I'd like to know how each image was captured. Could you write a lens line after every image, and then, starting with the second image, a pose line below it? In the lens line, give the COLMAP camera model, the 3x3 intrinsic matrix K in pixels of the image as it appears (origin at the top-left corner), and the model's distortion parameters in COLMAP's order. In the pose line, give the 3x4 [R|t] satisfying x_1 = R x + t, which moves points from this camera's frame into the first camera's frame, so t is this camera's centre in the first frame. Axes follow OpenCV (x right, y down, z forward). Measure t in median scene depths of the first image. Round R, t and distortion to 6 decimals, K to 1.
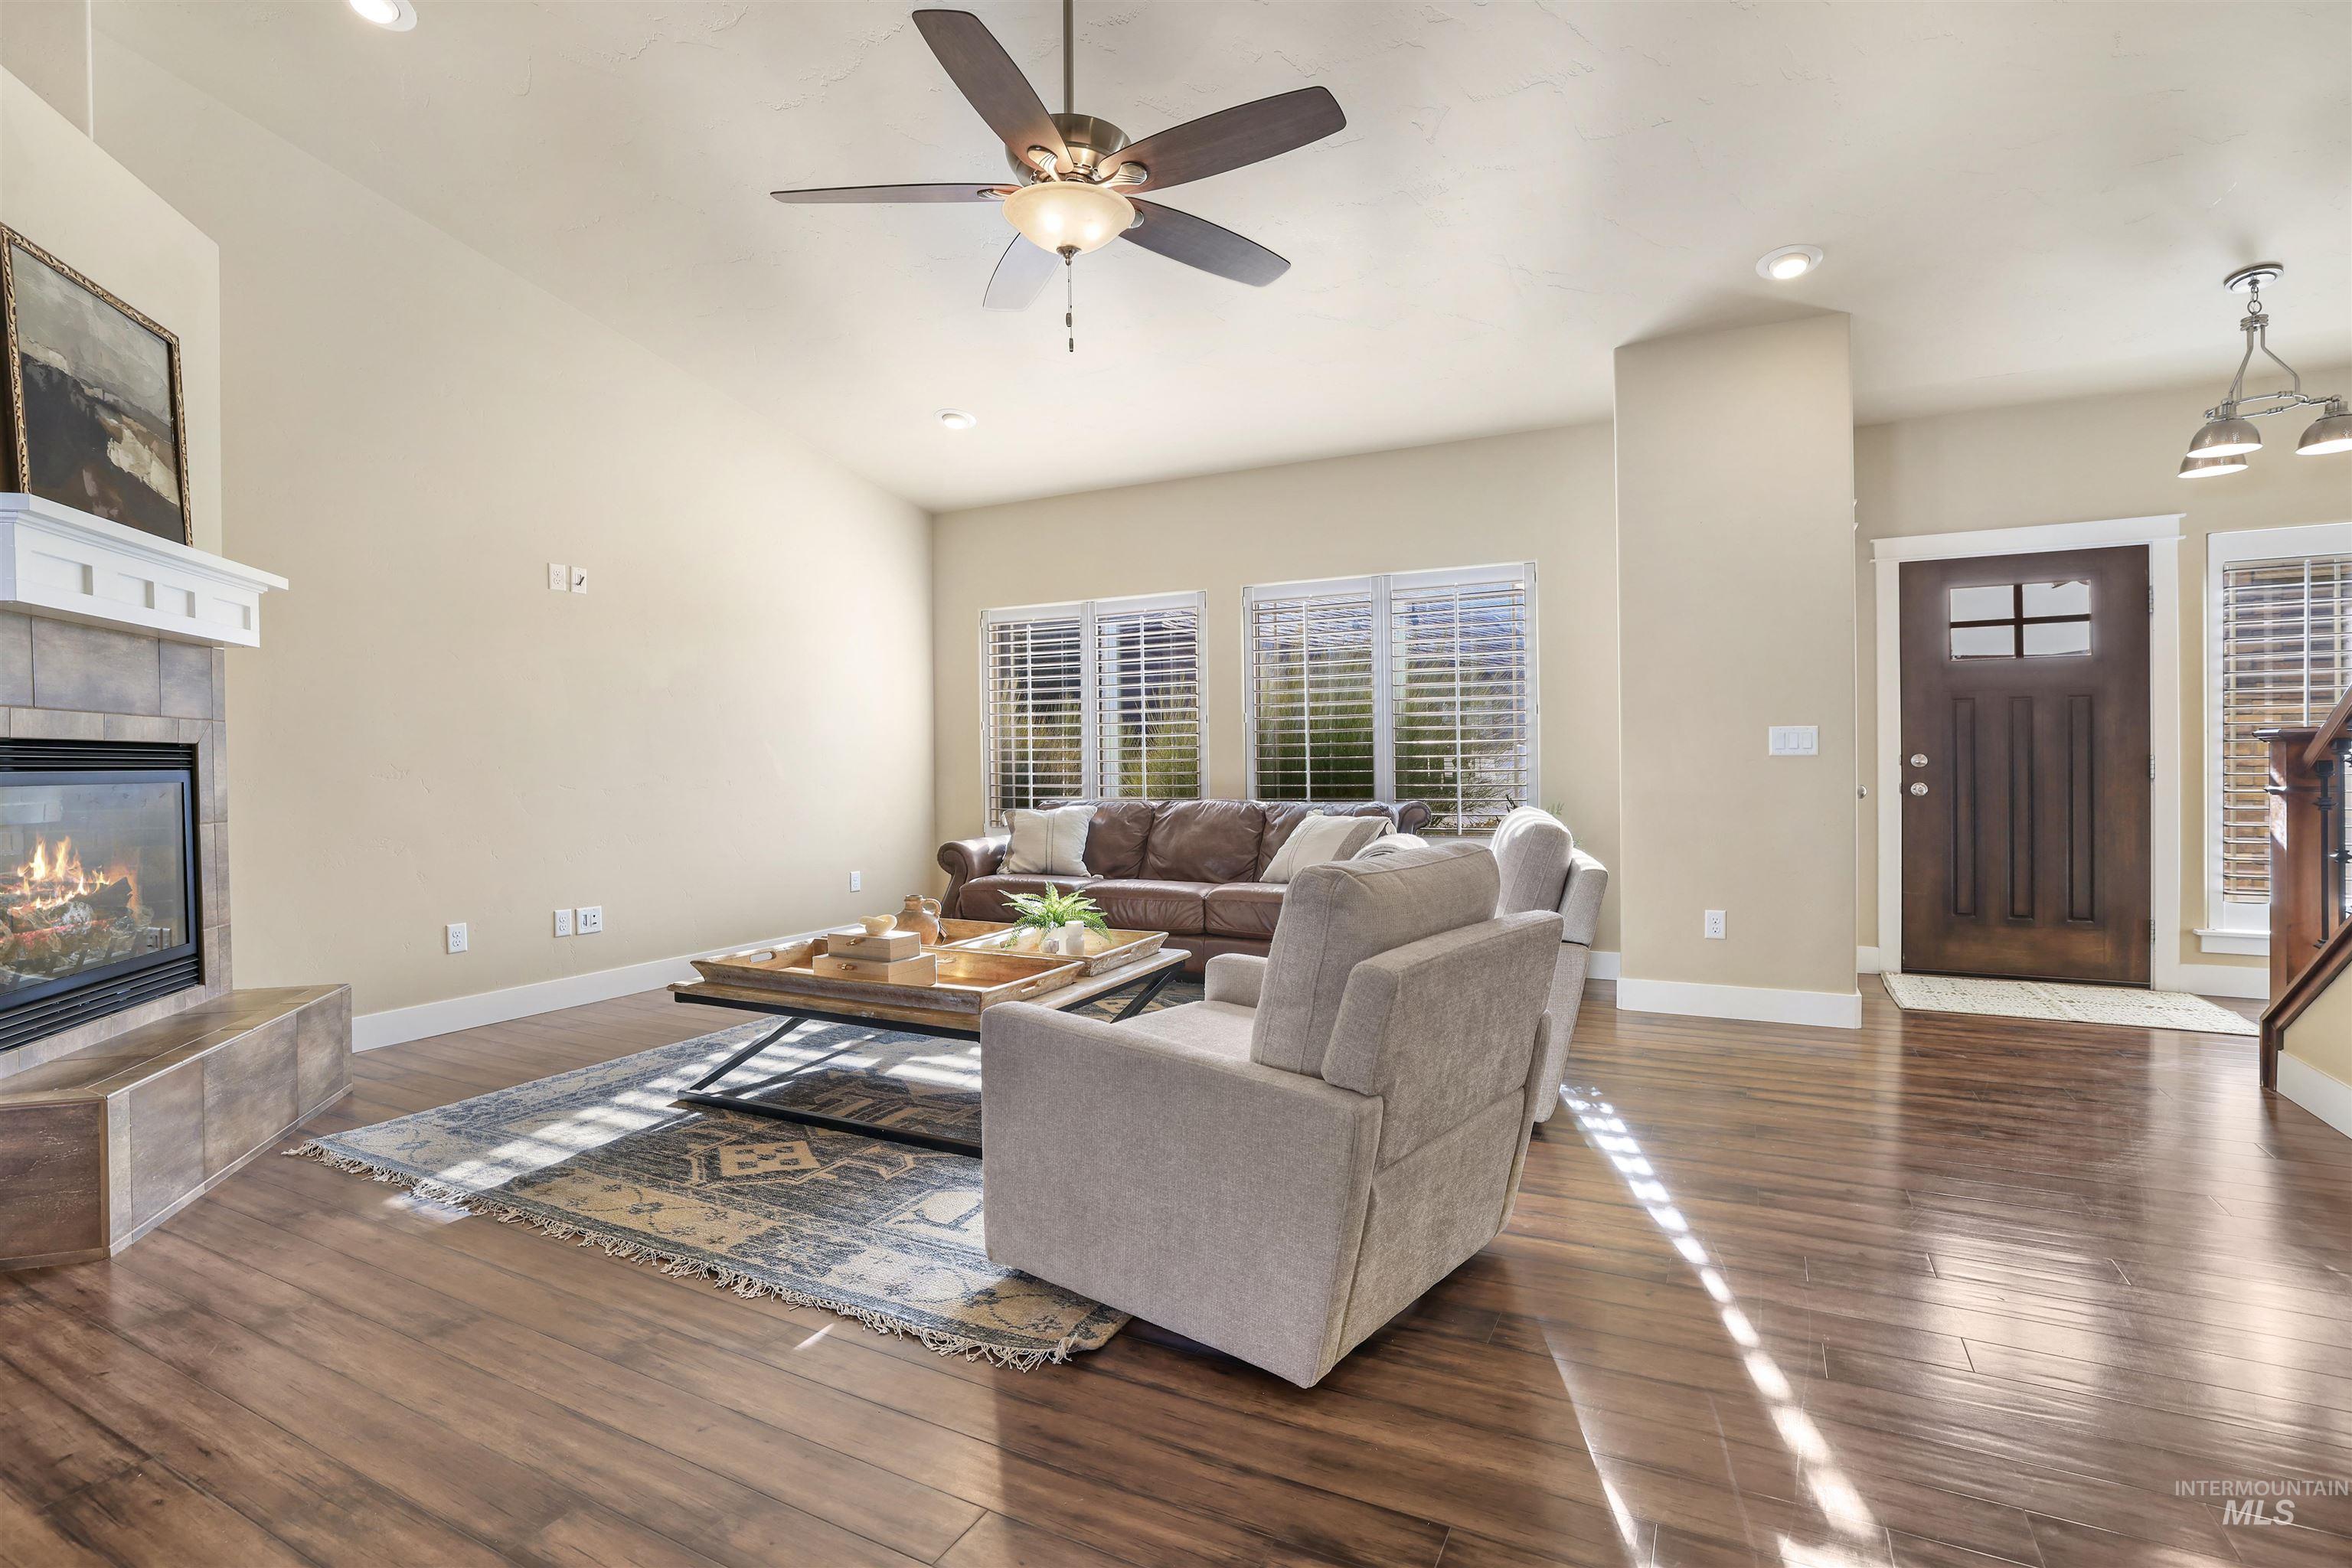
lens RADIAL K [[1034.4, 0, 1207.7], [0, 1034.4, 769.6], [0, 0, 1]] dist [-0.017602, 0.000333]
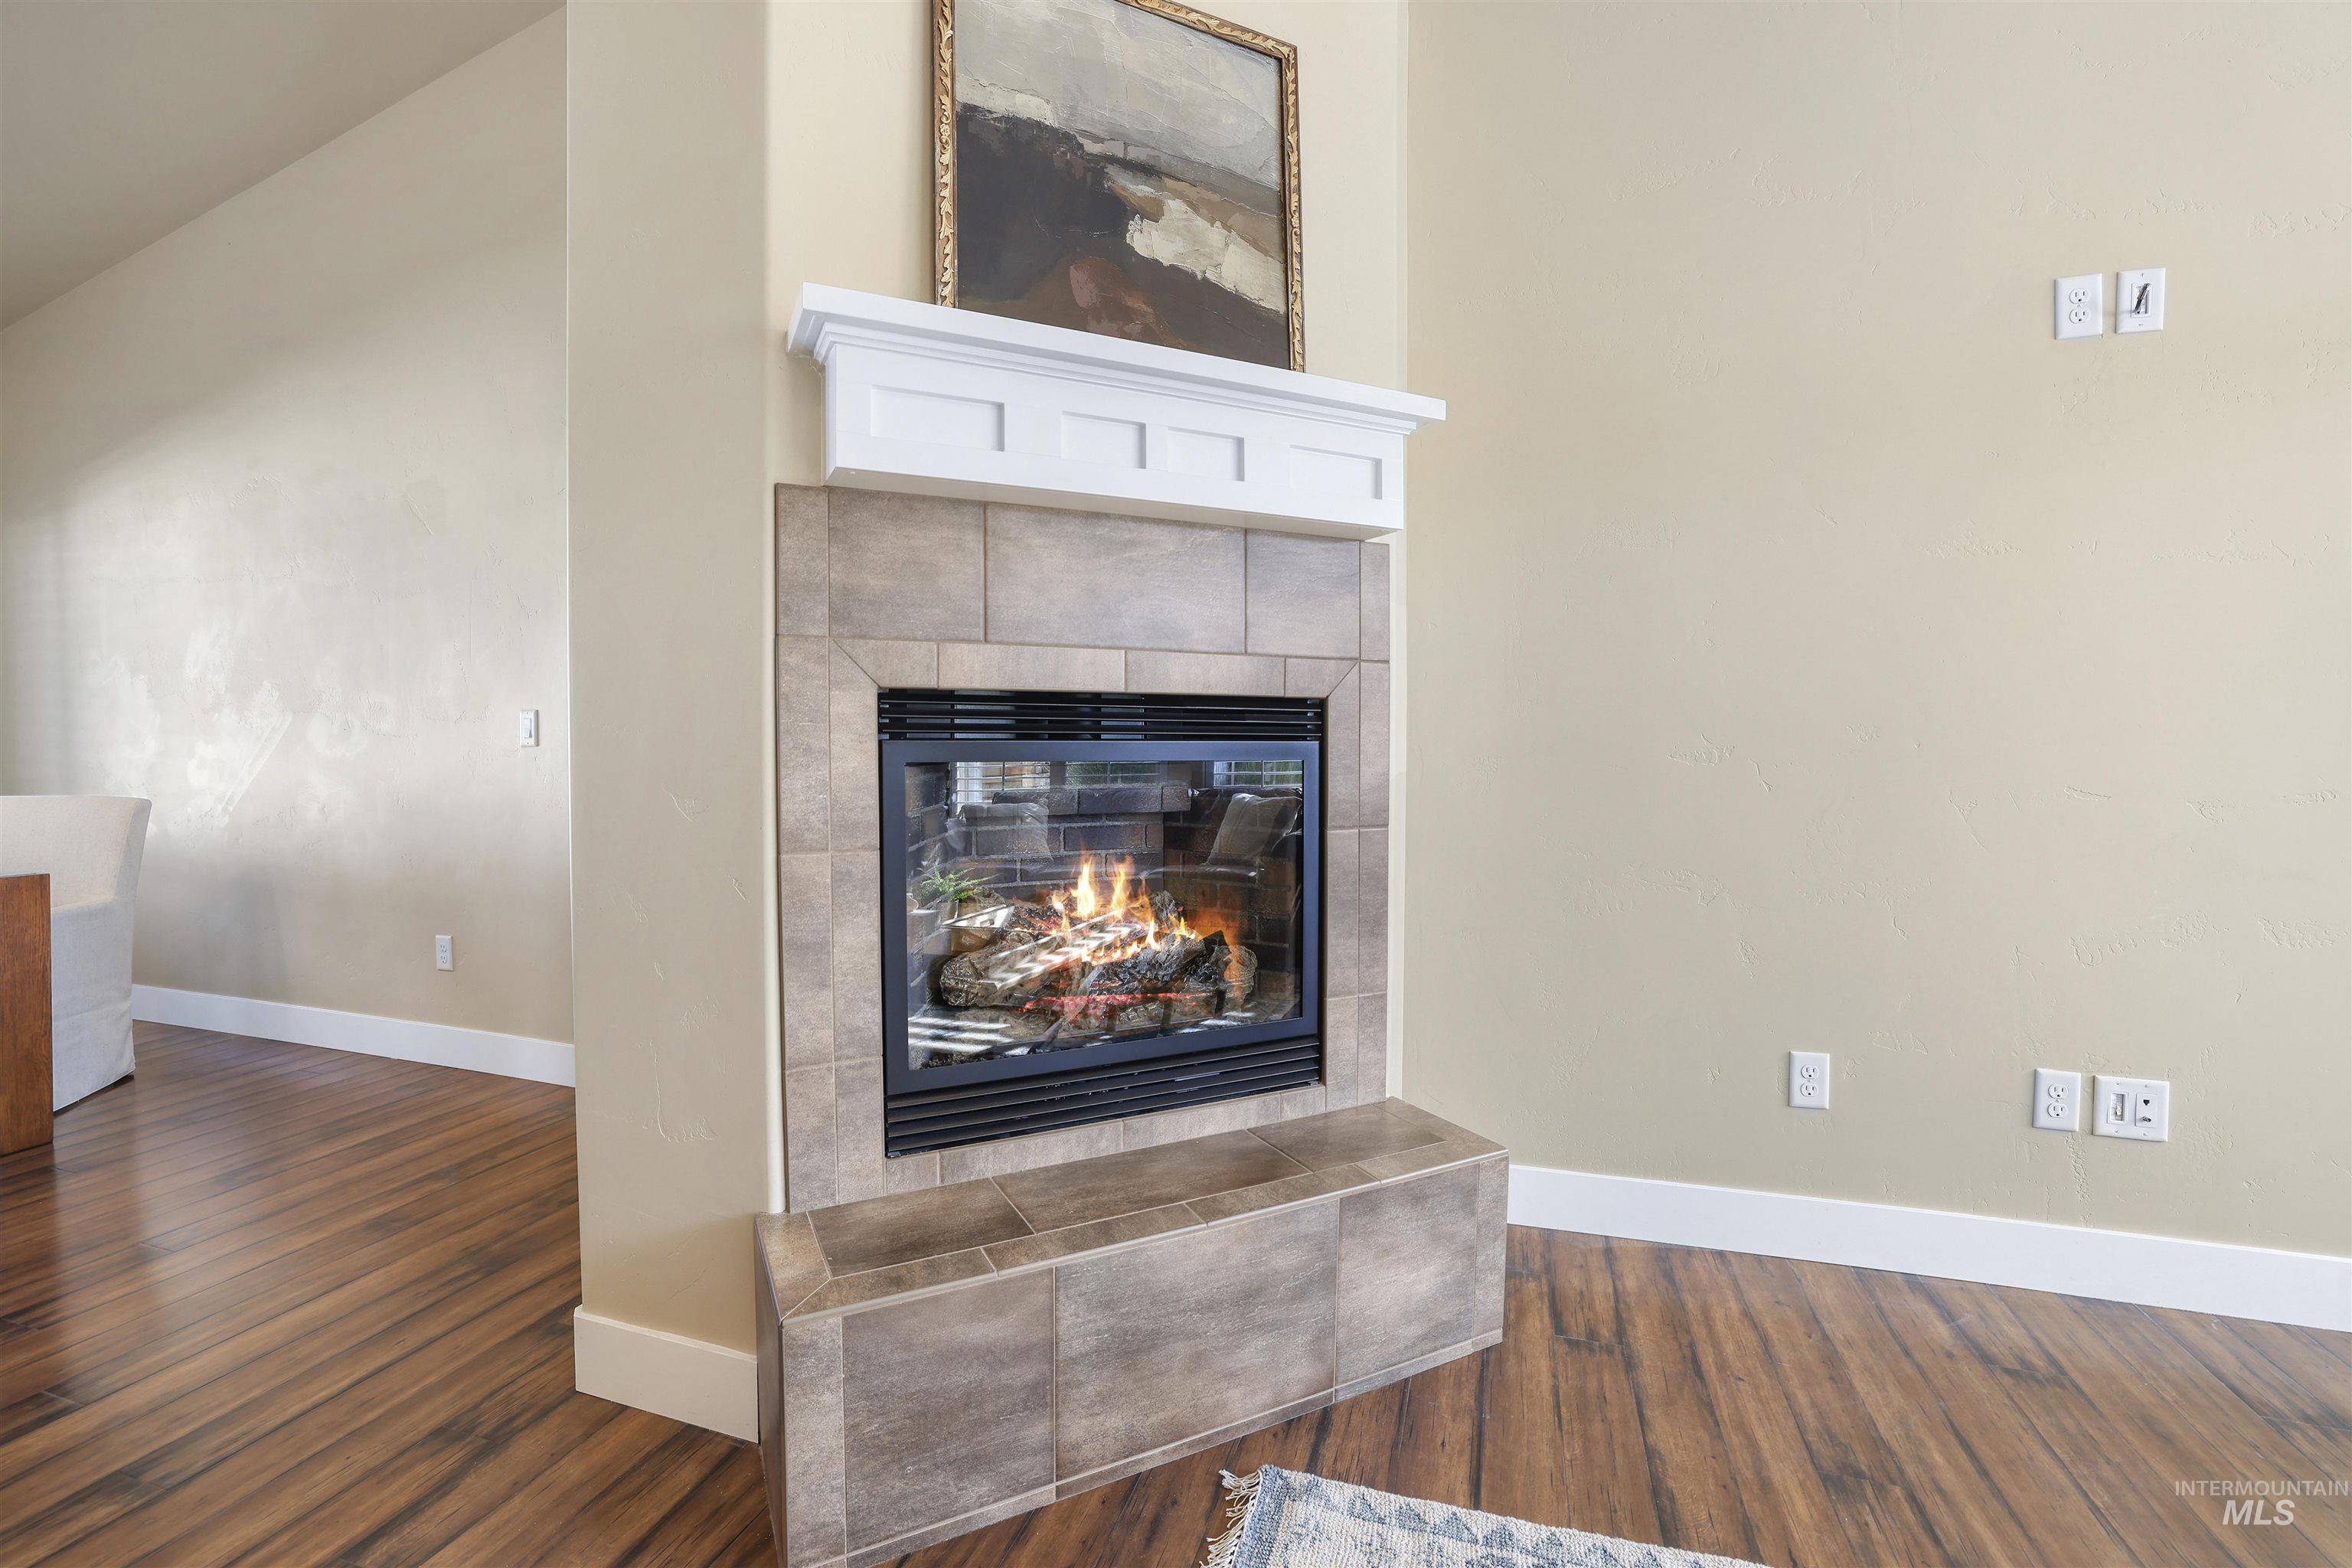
lens RADIAL K [[1116.6, 0, 1167.2], [0, 1116.6, 776.2], [0, 0, 1]] dist [-0.077281, 0.047316]
pose [[0.151084, 0.044057, -0.987539, -0.353476], [-0.015138, 0.998992, 0.042252, -0.005515], [0.988405, 0.008566, 0.151599, 0.837113]]
